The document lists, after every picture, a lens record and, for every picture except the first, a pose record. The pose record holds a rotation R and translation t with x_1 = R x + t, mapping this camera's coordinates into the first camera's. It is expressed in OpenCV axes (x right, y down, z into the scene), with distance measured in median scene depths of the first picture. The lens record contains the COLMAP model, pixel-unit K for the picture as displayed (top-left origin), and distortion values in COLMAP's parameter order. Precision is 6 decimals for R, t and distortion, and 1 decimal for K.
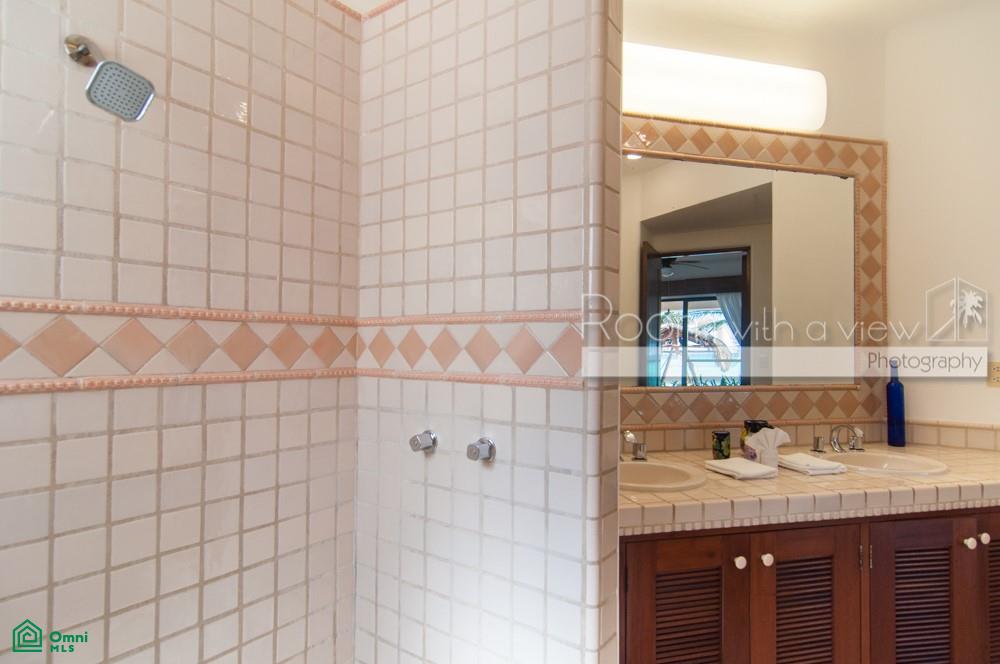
lens RADIAL K [[539.1, 0, 499.2], [0, 539.1, 338.3], [0, 0, 1]] dist [0.001041, 0.001692]
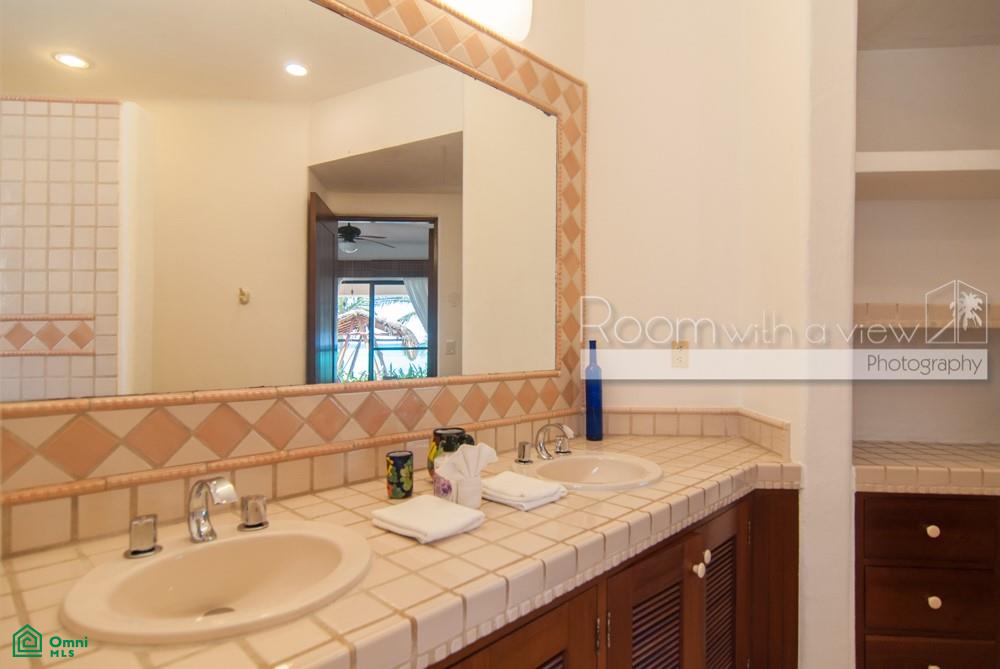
lens RADIAL K [[541.7, 0, 500.5], [0, 541.7, 342.3], [0, 0, 1]] dist [0.000042, 0.000293]
pose [[0.849250, -0.007105, 0.527944, 0.156220], [-0.006201, 0.999706, 0.023428, 0.025079], [-0.527955, -0.023170, 0.848956, 0.354092]]
